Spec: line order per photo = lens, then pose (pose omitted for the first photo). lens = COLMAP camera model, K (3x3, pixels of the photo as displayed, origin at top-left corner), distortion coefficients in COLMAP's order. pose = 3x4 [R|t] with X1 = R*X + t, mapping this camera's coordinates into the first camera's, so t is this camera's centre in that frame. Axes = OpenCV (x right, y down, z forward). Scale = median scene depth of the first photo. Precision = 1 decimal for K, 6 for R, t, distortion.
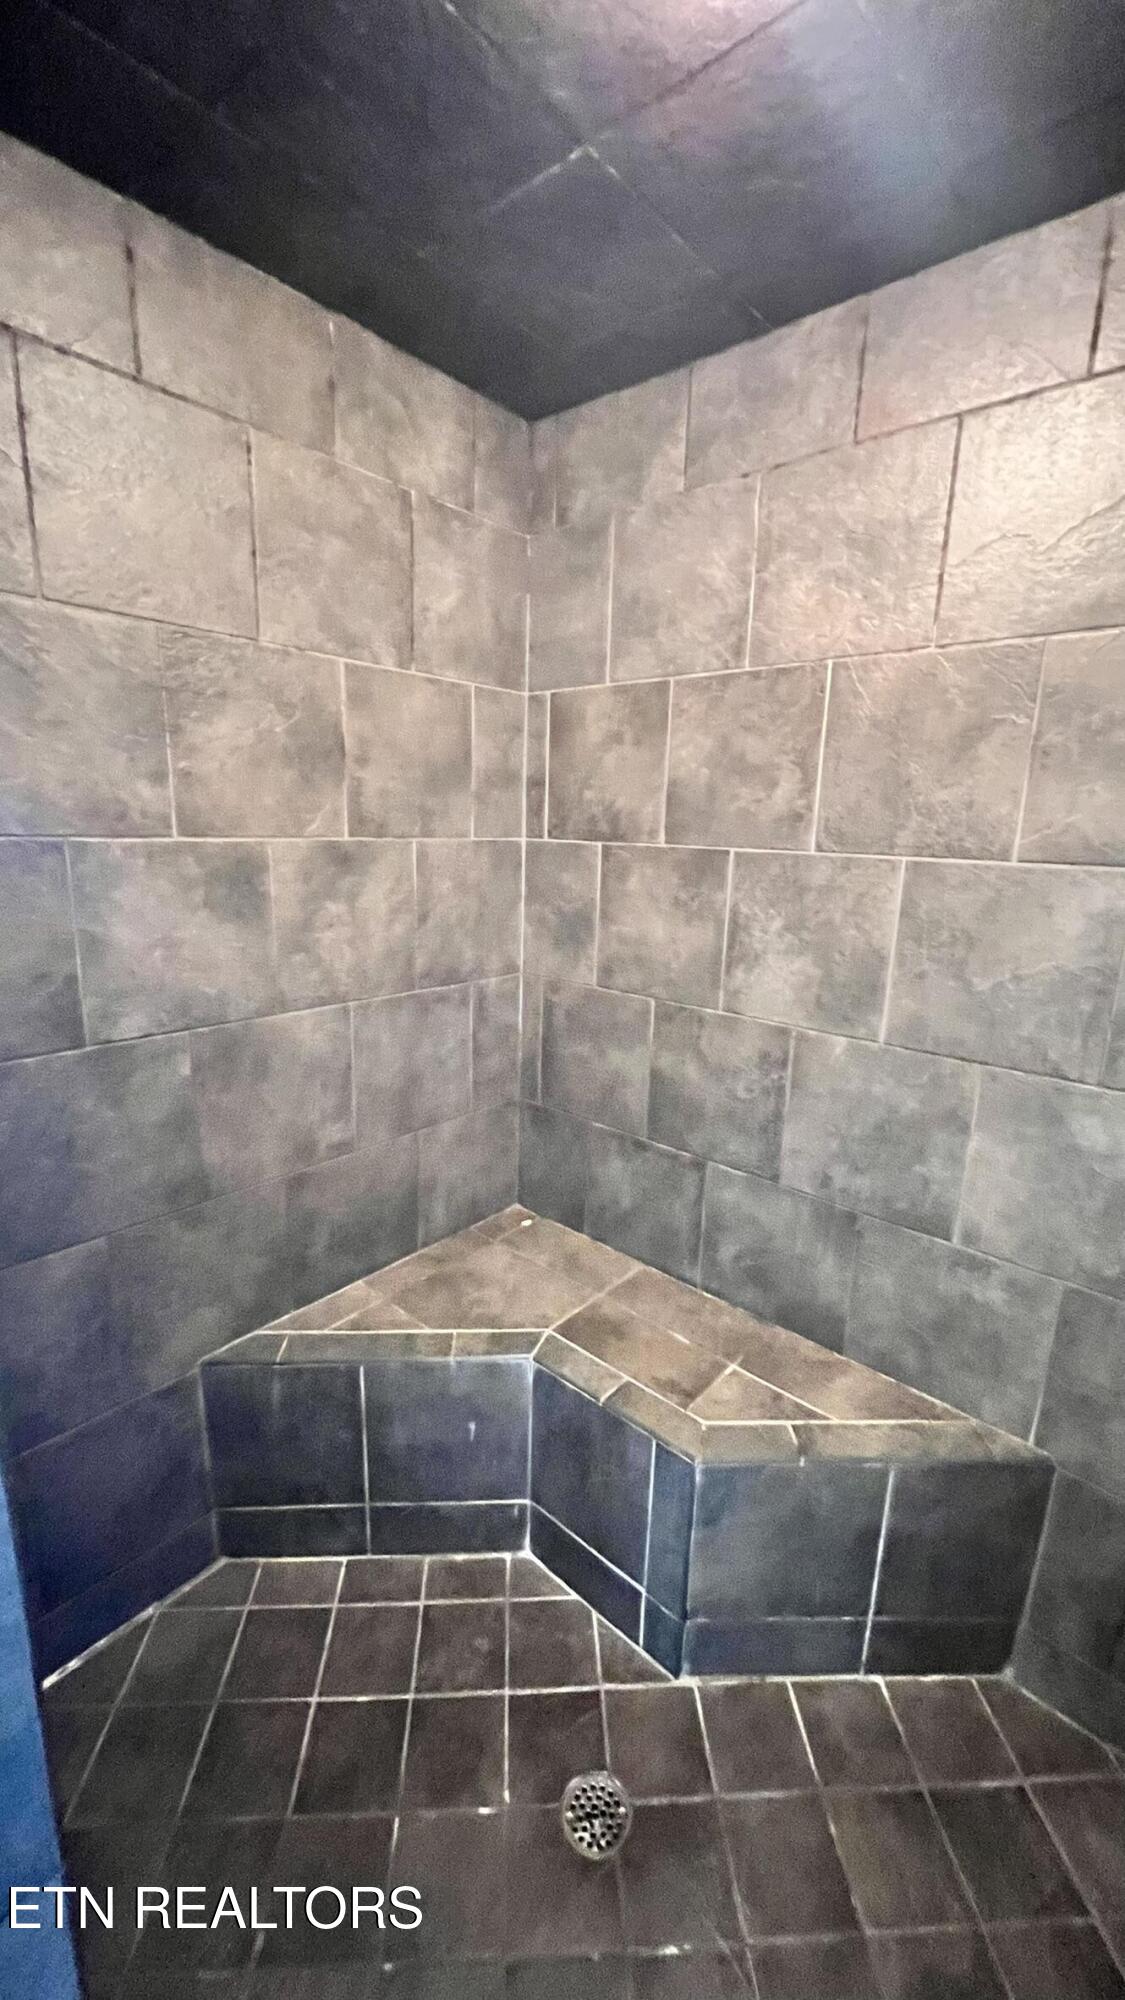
lens RADIAL K [[801.1, 0, 558.7], [0, 801.1, 1003.8], [0, 0, 1]] dist [-0.004281, 0.001557]
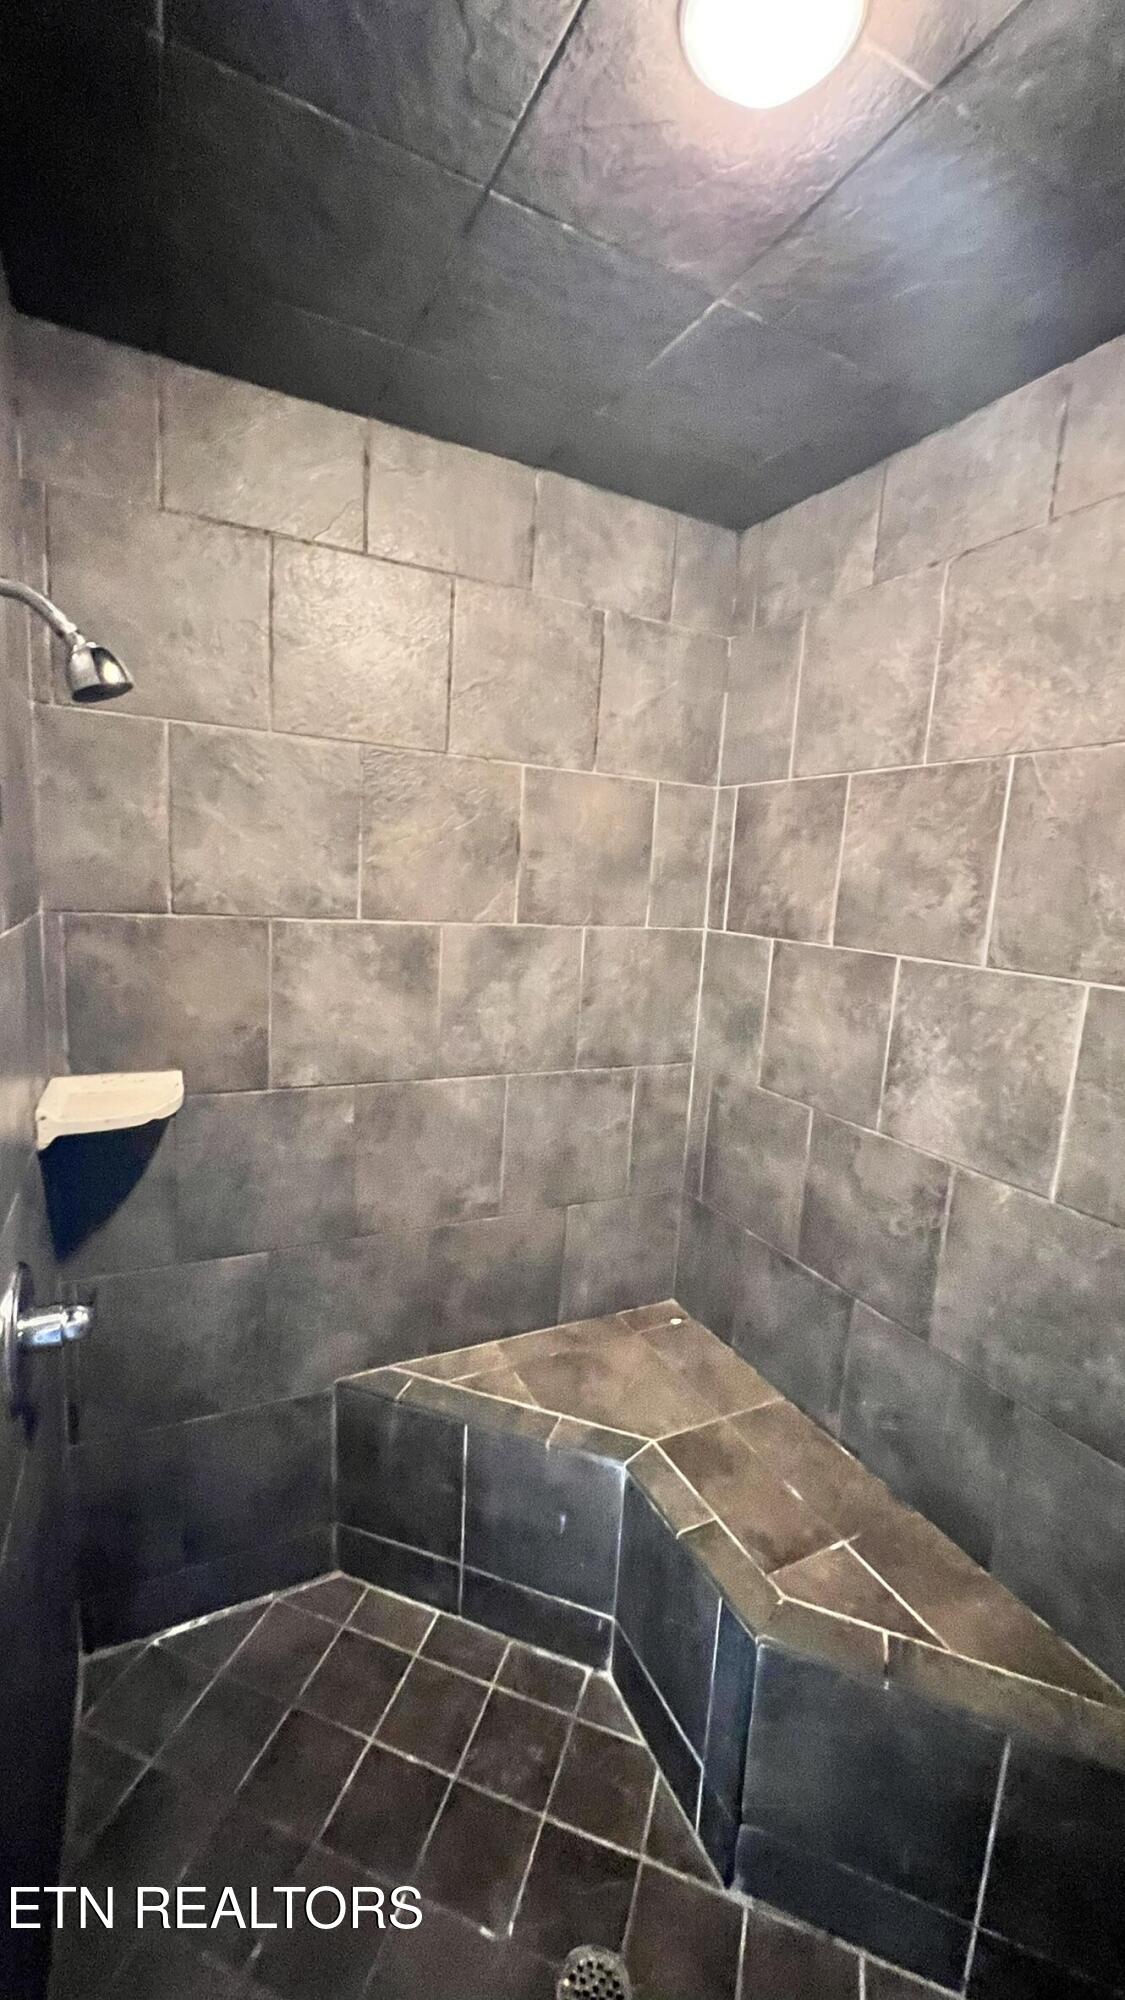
lens RADIAL K [[805.2, 0, 566.3], [0, 805.2, 1002.8], [0, 0, 1]] dist [-0.002777, 0.000703]
pose [[0.927097, 0.084872, -0.365085, 0.223532], [-0.114590, 0.991570, -0.060478, -0.046380], [0.356875, 0.097904, 0.929008, 0.022485]]
